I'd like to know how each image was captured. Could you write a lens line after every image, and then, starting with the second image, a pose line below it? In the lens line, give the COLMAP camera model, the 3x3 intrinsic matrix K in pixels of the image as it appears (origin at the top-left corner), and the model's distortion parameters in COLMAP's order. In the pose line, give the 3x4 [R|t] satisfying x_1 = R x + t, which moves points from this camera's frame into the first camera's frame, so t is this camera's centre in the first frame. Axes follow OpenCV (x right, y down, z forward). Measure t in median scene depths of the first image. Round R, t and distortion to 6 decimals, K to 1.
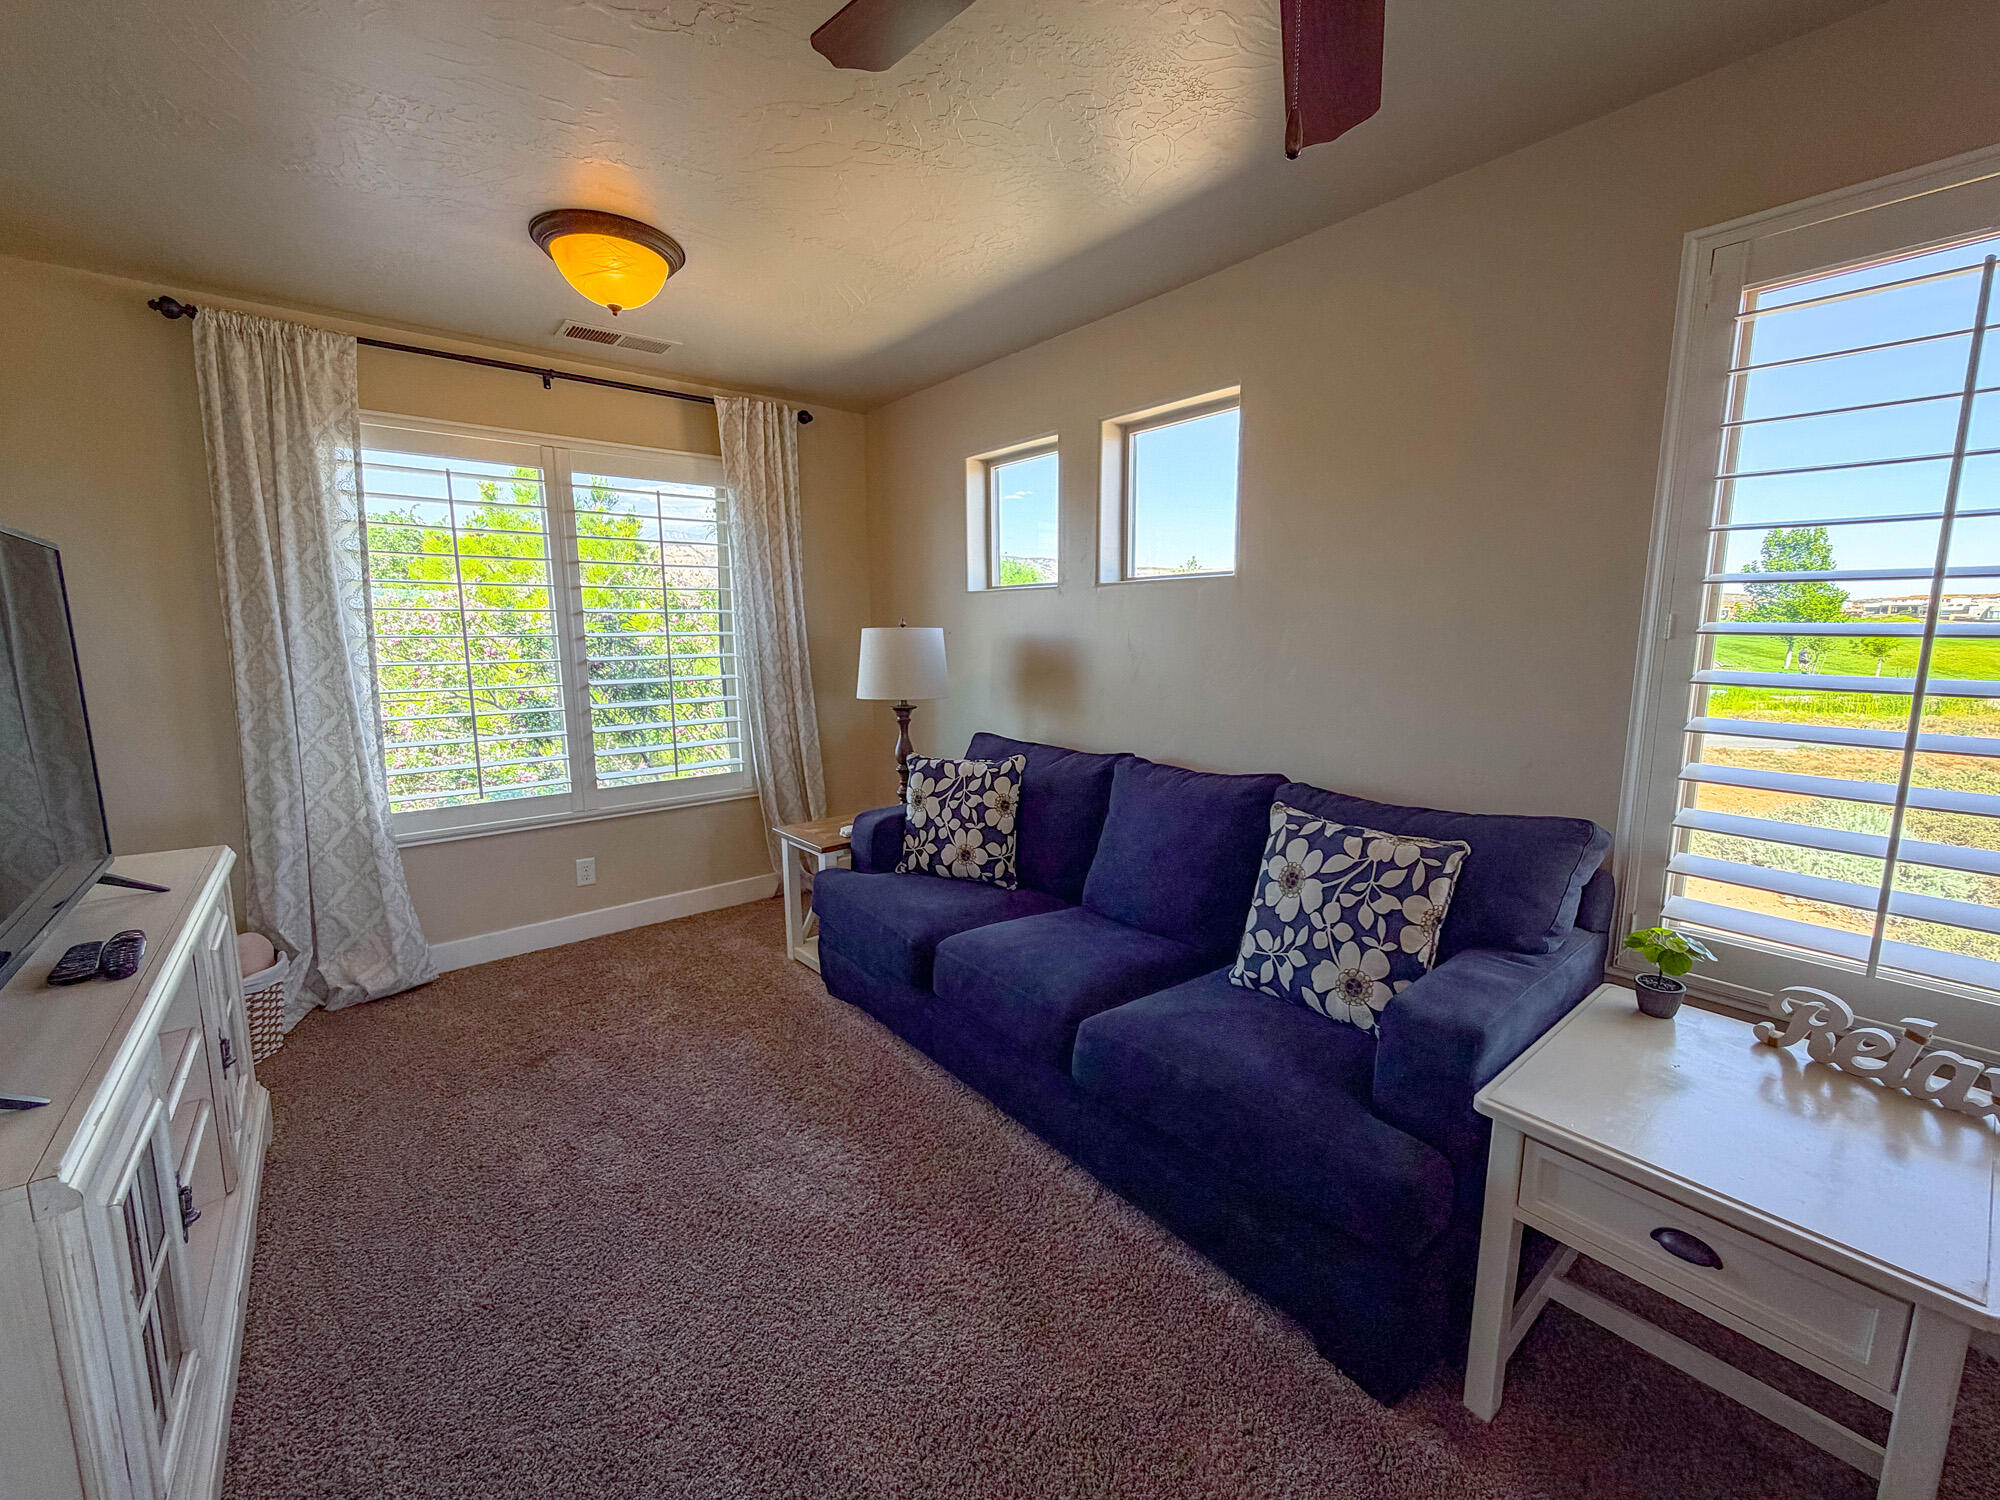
lens RADIAL K [[803.4, 0, 999.4], [0, 803.4, 751.3], [0, 0, 1]] dist [-0.002760, 0.000336]
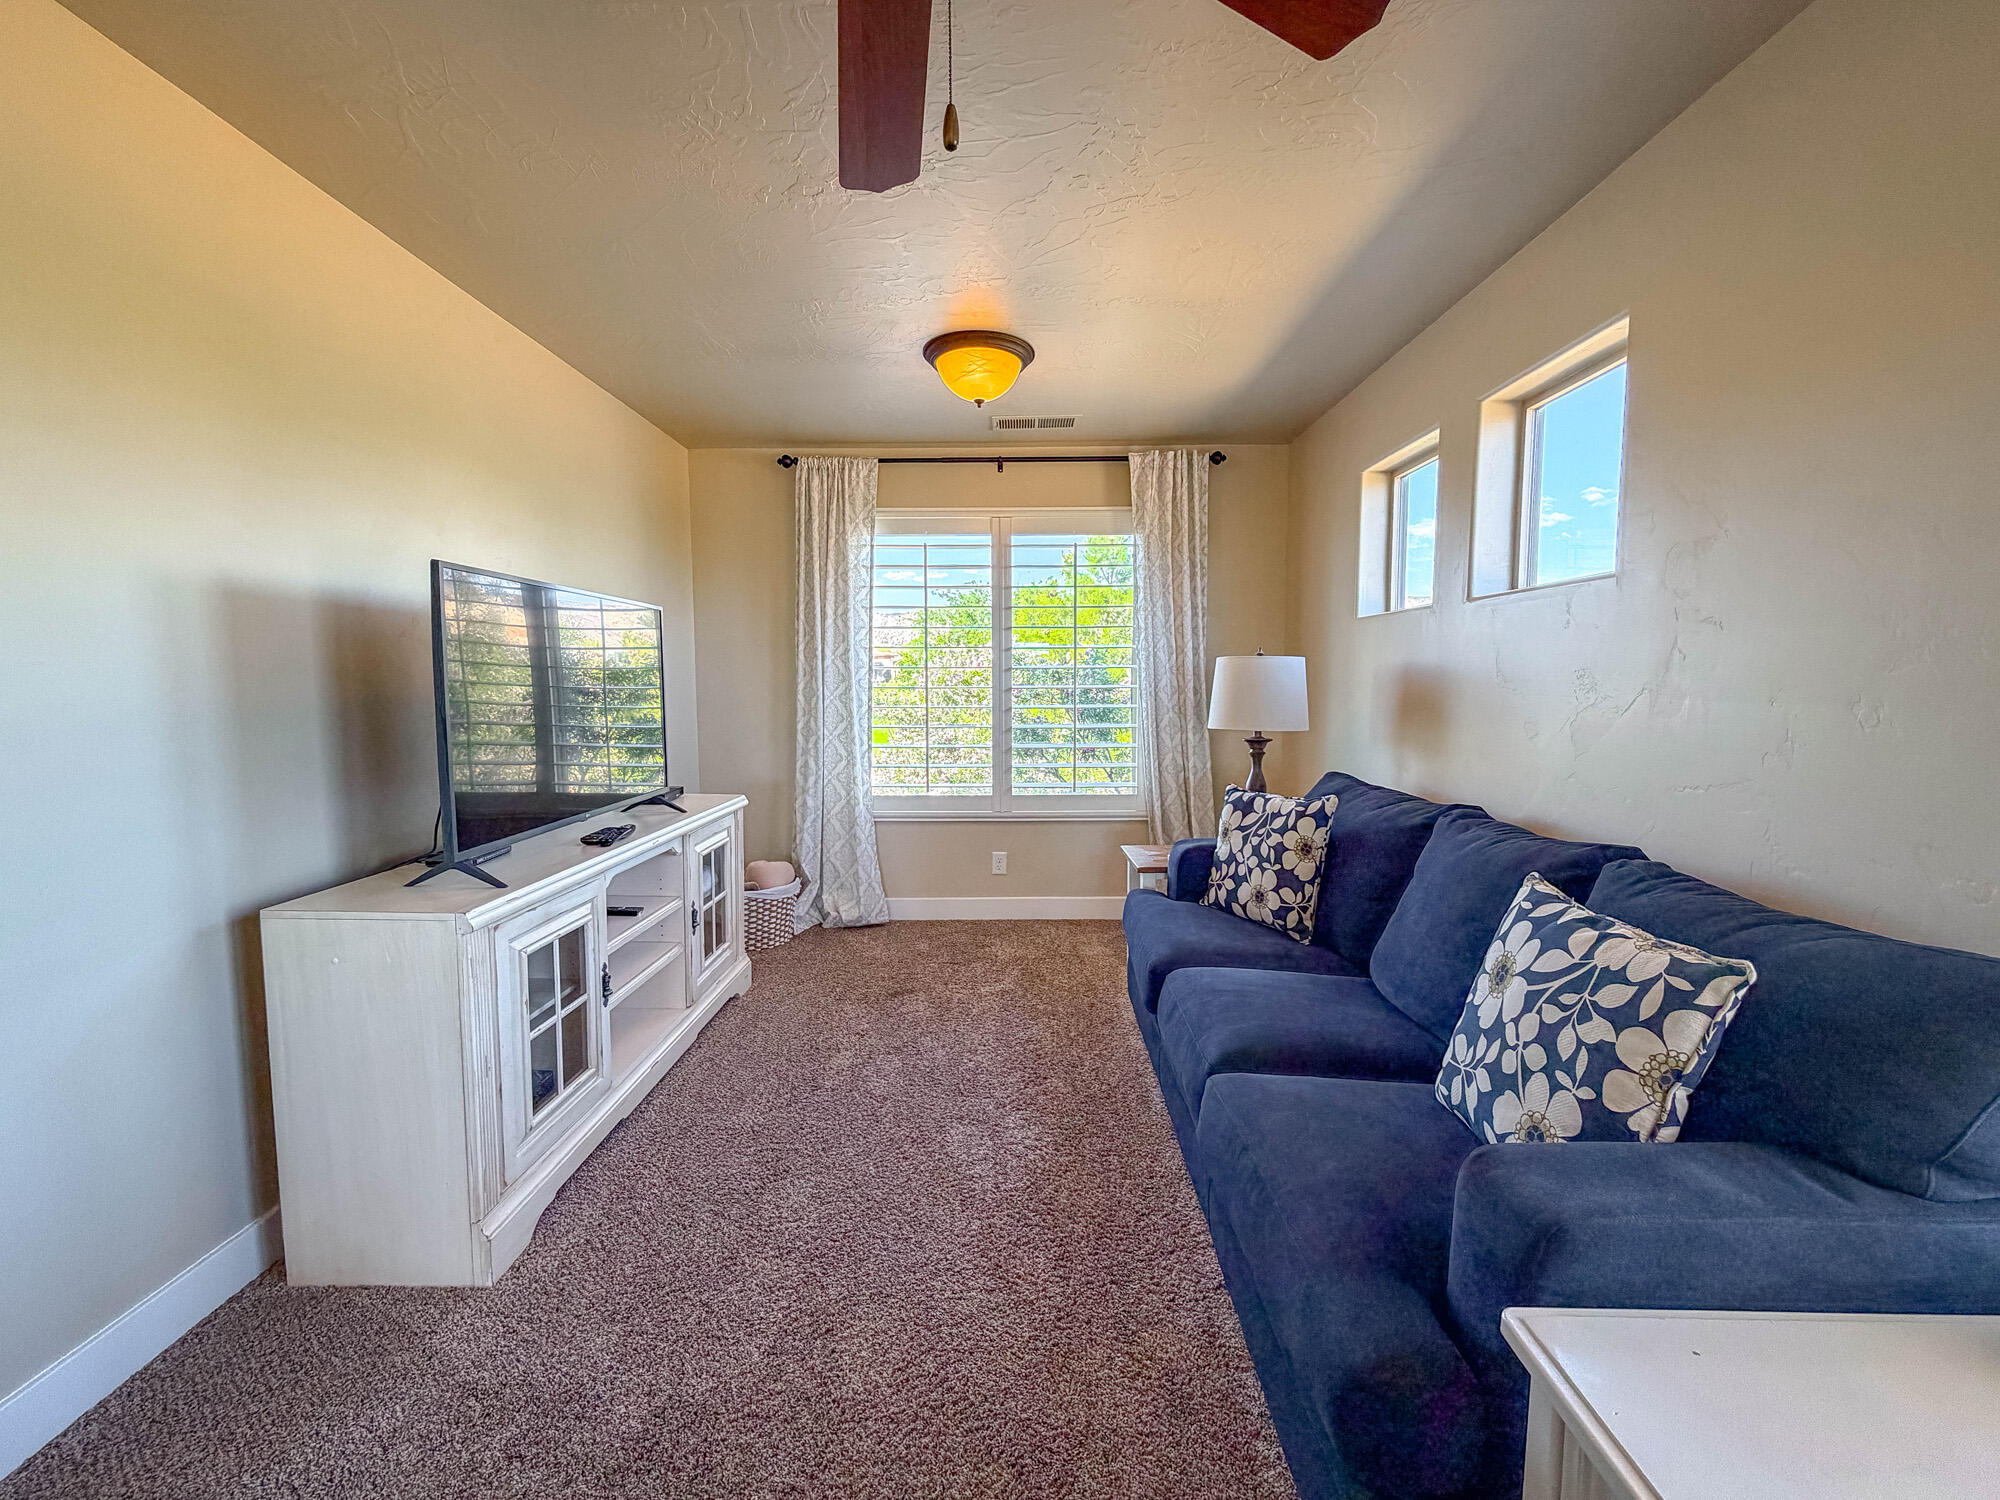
lens RADIAL K [[803.4, 0, 996.7], [0, 803.4, 748.6], [0, 0, 1]] dist [-0.002760, 0.000336]
pose [[0.759946, 0.059738, -0.647235, 0.316405], [-0.099744, 0.994691, -0.025308, 0.013227], [0.642287, 0.083790, 0.761870, 0.086907]]
